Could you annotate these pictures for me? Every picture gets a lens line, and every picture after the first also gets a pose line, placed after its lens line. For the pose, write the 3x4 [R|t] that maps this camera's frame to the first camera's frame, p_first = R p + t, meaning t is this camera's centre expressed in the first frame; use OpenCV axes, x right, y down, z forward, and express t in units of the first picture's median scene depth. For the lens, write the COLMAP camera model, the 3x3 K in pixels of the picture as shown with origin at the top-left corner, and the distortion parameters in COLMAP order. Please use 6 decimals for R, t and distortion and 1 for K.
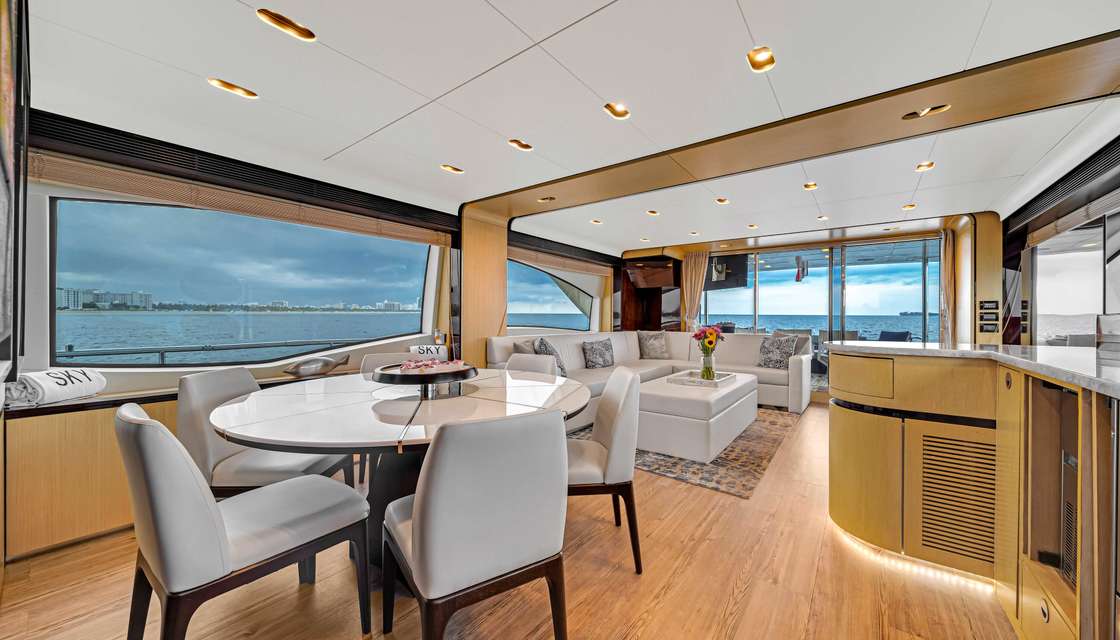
lens RADIAL K [[398.5, 0, 559.8], [0, 398.5, 317.3], [0, 0, 1]] dist [0.003061, 0.000034]
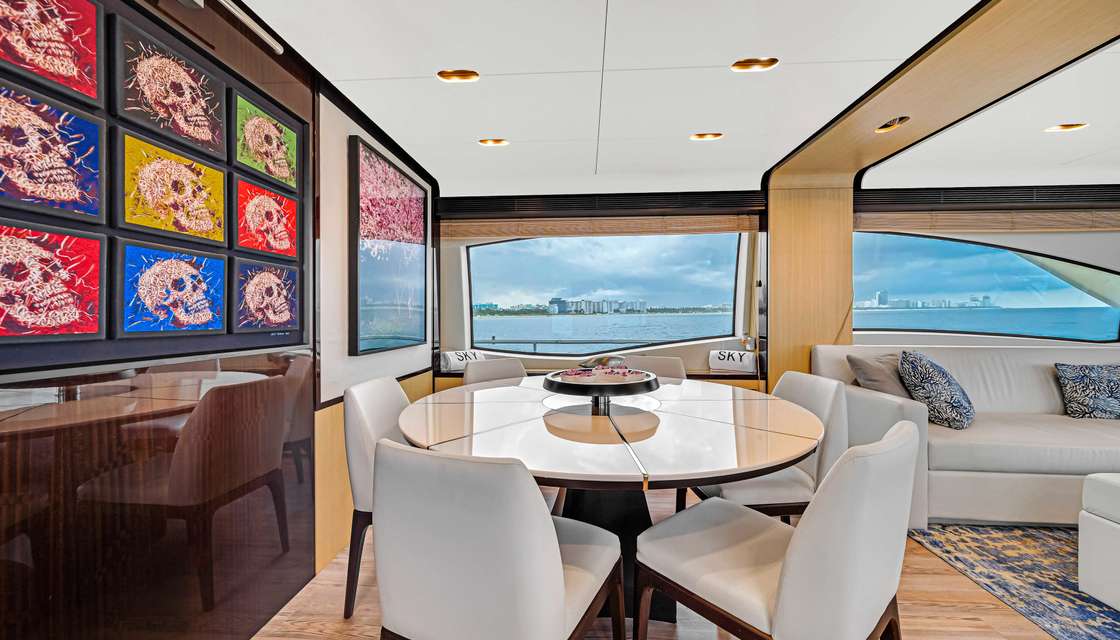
lens RADIAL K [[398.5, 0, 564.6], [0, 398.5, 319.3], [0, 0, 1]] dist [0.003061, 0.000034]
pose [[0.563619, -0.000732, -0.826034, 0.134253], [0.004854, 0.999985, 0.002426, -0.000642], [0.826021, -0.005377, 0.563614, 0.172616]]
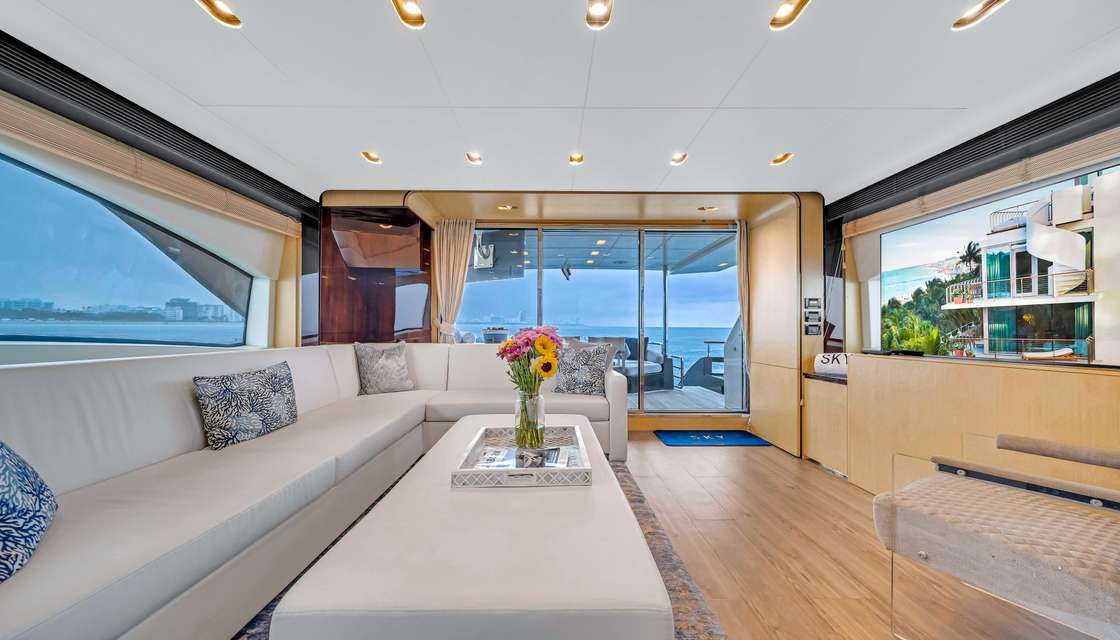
lens RADIAL K [[398.5, 0, 564.9], [0, 398.5, 326.4], [0, 0, 1]] dist [0.003061, 0.000034]
pose [[0.773470, 0.000928, 0.633832, 0.092625], [0.000771, 0.999997, -0.002405, 0.015615], [-0.633832, 0.002349, 0.773467, 0.507088]]
